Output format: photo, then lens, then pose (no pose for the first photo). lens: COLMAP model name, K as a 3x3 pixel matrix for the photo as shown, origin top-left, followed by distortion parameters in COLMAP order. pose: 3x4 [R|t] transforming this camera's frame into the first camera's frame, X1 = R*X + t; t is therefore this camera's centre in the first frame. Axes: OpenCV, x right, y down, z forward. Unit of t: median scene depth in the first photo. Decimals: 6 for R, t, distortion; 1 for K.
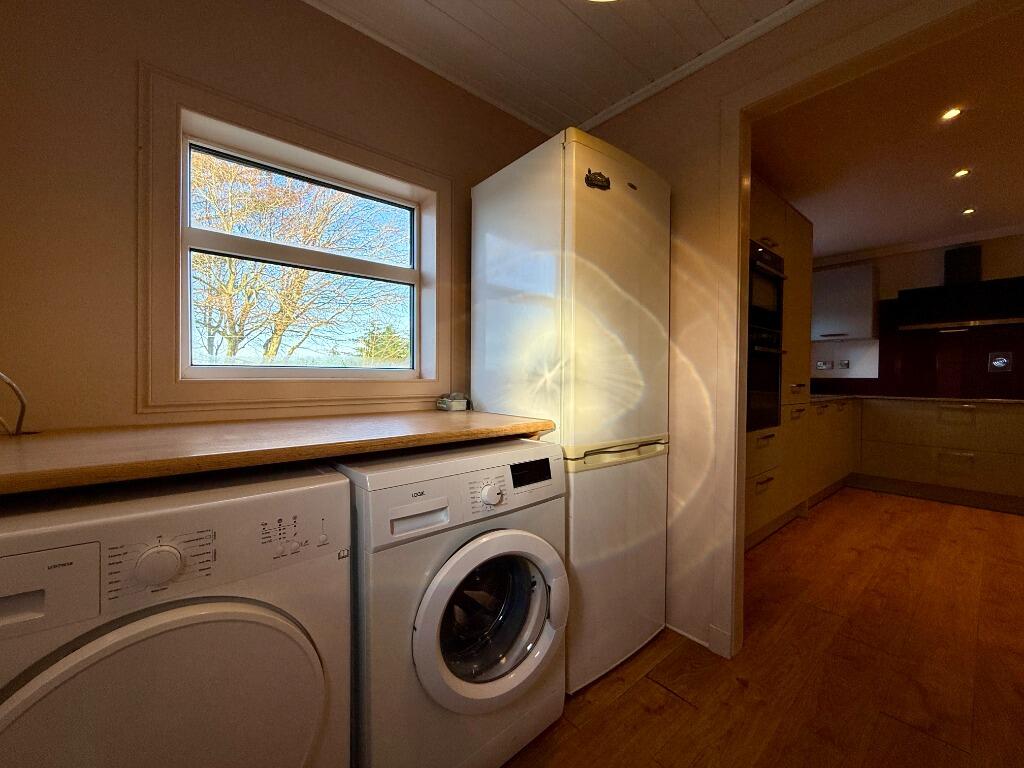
lens RADIAL K [[406.0, 0, 511.8], [0, 406.0, 379.1], [0, 0, 1]] dist [-0.000347, 0.000014]
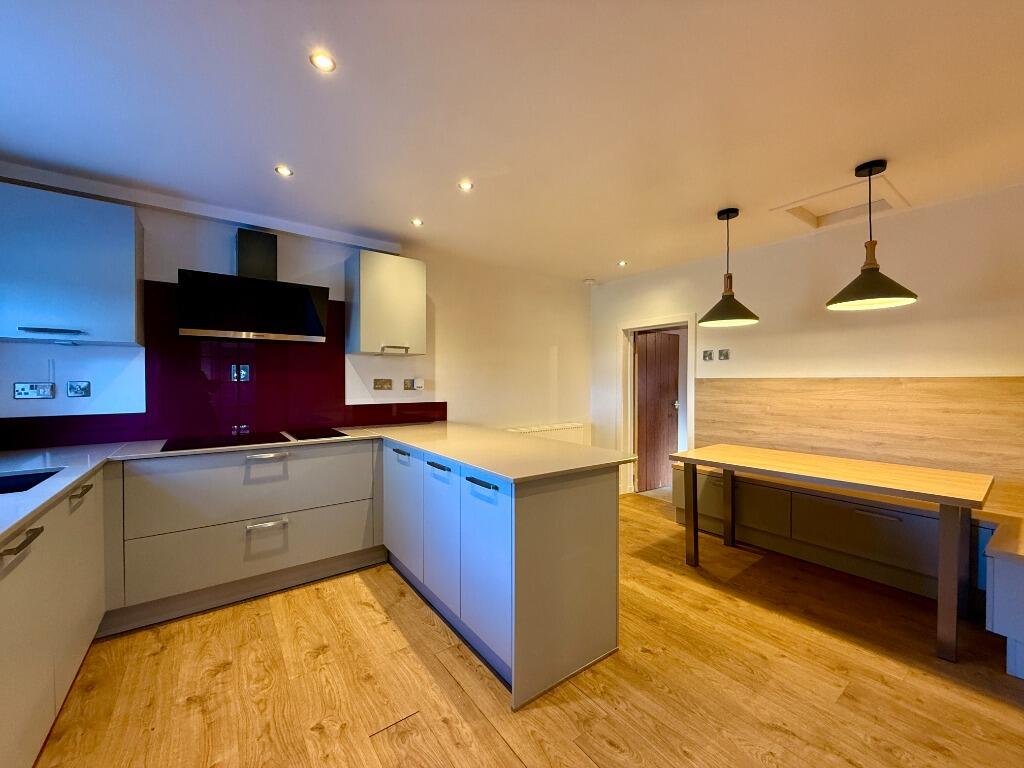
lens RADIAL K [[406.0, 0, 507.8], [0, 406.0, 382.9], [0, 0, 1]] dist [-0.000347, 0.000014]
pose [[0.057086, -0.016837, 0.998227, 0.380995], [0.009798, 0.999819, 0.016303, -0.054659], [-0.998321, 0.008850, 0.057241, 0.484962]]
